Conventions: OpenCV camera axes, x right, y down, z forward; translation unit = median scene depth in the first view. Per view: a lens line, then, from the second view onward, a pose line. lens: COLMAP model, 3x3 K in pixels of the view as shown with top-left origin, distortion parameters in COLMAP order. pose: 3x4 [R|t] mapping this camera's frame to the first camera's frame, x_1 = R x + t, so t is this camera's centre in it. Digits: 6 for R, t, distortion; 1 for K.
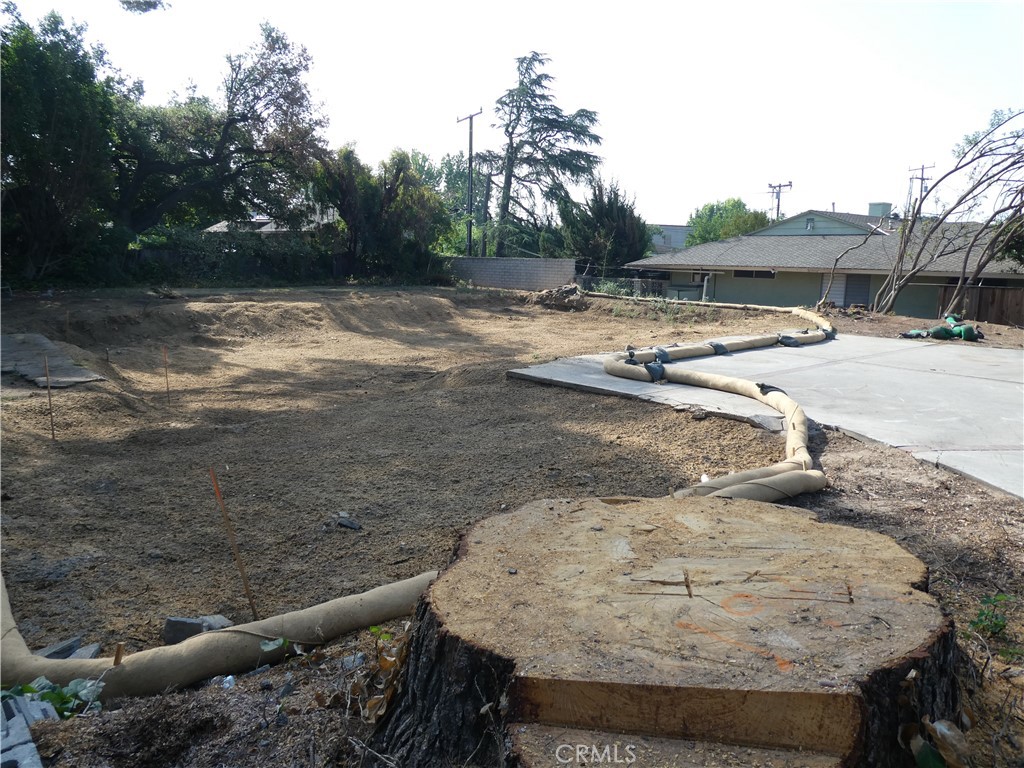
lens RADIAL K [[743.9, 0, 515.2], [0, 743.9, 387.3], [0, 0, 1]] dist [0.011491, -0.006181]
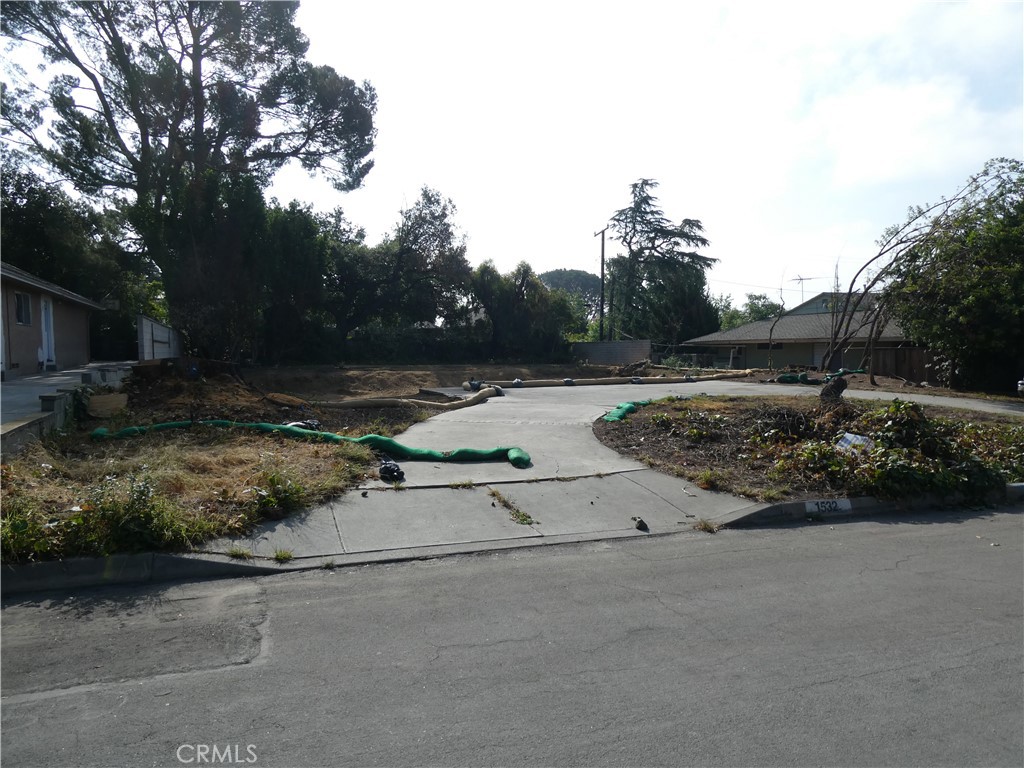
lens RADIAL K [[743.9, 0, 506.1], [0, 743.9, 389.0], [0, 0, 1]] dist [0.011491, -0.006181]
pose [[0.933669, -0.003316, -0.358122, 0.315894], [-0.041156, 0.992339, -0.116485, 0.067709], [0.355765, 0.123498, 0.926380, -0.240486]]
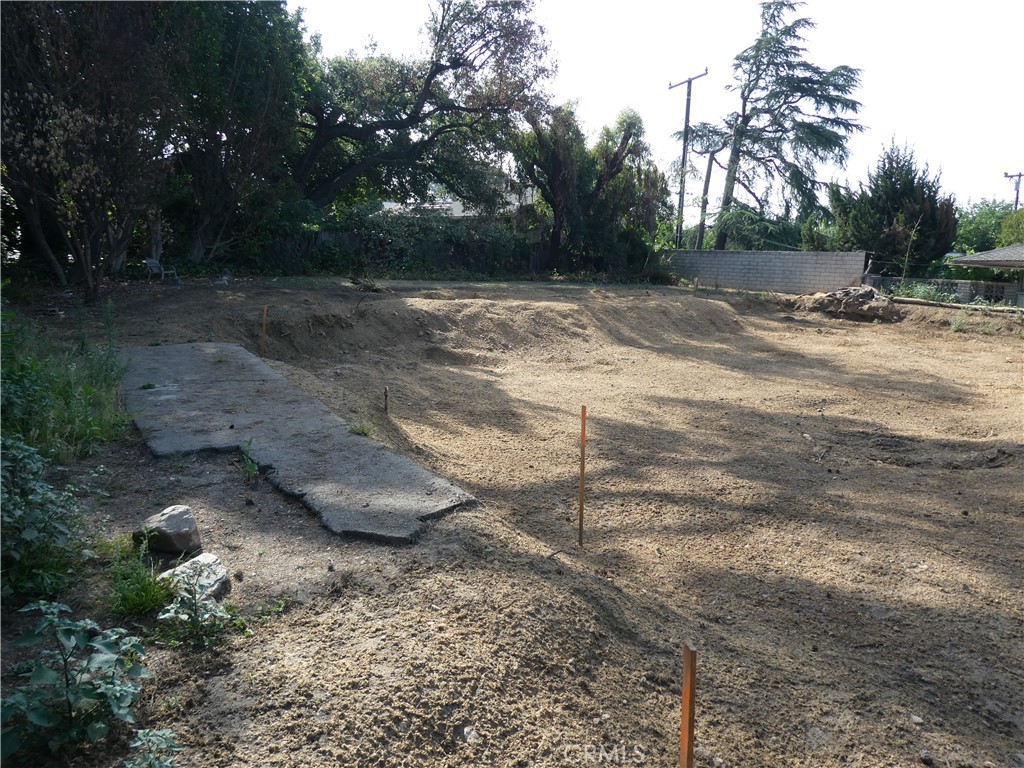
lens RADIAL K [[743.9, 0, 514.5], [0, 743.9, 378.4], [0, 0, 1]] dist [0.011491, -0.006181]
pose [[0.990019, 0.039857, -0.135179, -0.169931], [-0.041771, 0.999063, -0.011355, -0.023769], [0.134600, 0.016888, 0.990756, 0.222249]]
